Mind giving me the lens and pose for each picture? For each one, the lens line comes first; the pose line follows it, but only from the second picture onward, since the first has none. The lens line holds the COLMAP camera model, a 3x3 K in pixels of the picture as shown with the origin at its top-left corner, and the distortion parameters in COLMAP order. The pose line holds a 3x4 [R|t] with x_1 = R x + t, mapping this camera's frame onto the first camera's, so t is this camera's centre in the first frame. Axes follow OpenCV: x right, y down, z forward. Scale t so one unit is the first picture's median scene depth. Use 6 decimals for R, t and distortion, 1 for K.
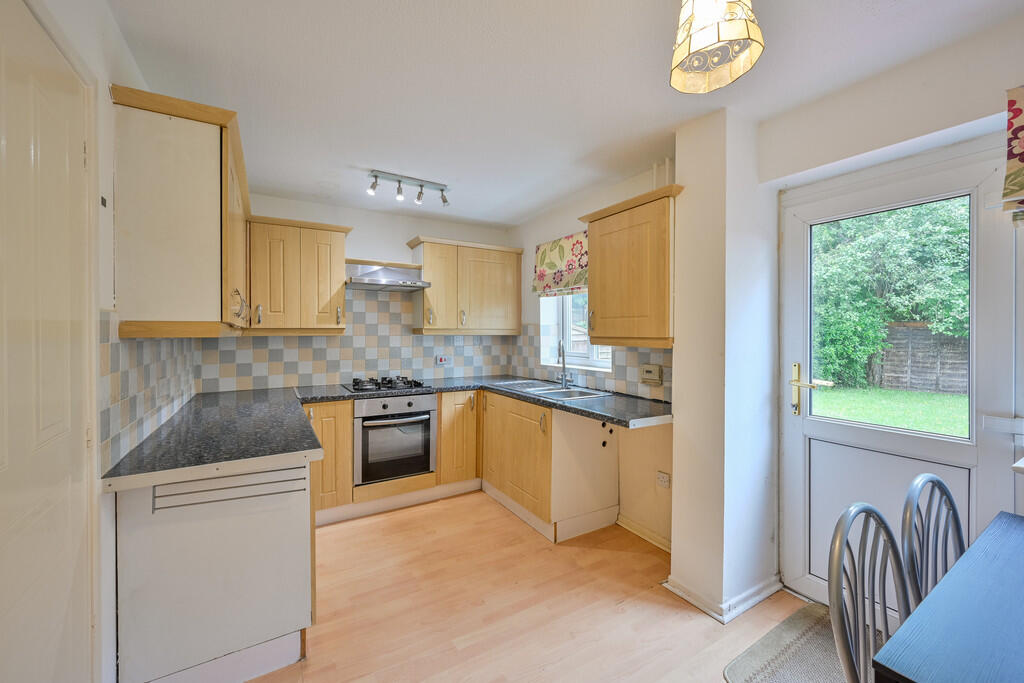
lens RADIAL K [[405.1, 0, 510.6], [0, 405.1, 338.7], [0, 0, 1]] dist [0.003423, 0.000545]
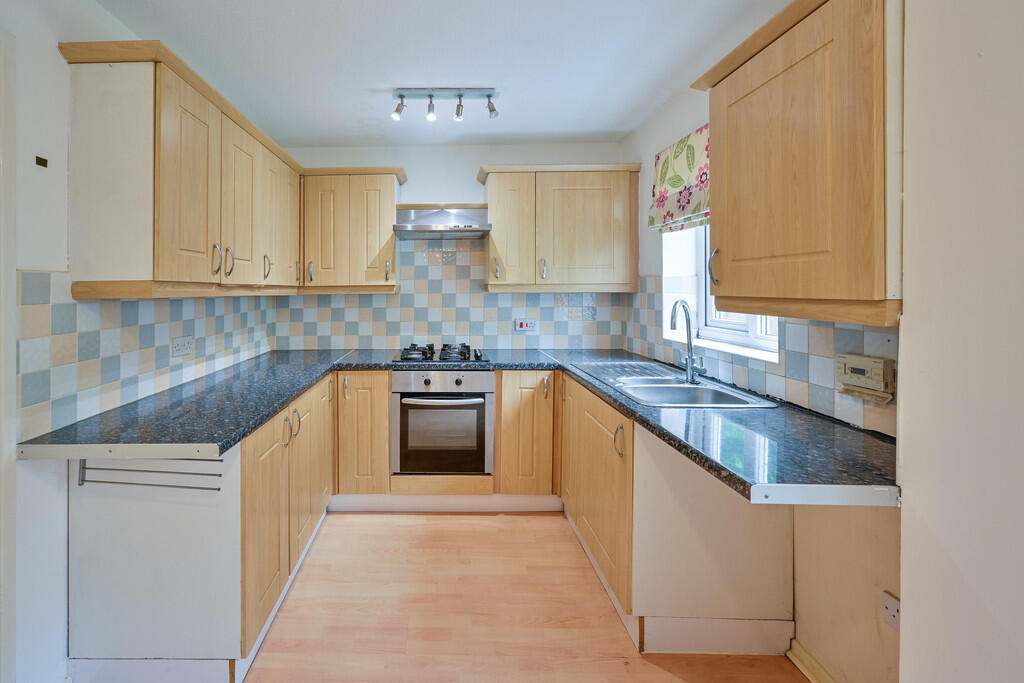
lens RADIAL K [[405.1, 0, 521.3], [0, 405.1, 290.4], [0, 0, 1]] dist [0.003423, 0.000545]
pose [[0.848871, -0.002075, -0.528596, 0.272336], [-0.001521, 0.999979, -0.006368, -0.009475], [0.528598, 0.006209, 0.848850, 0.411832]]
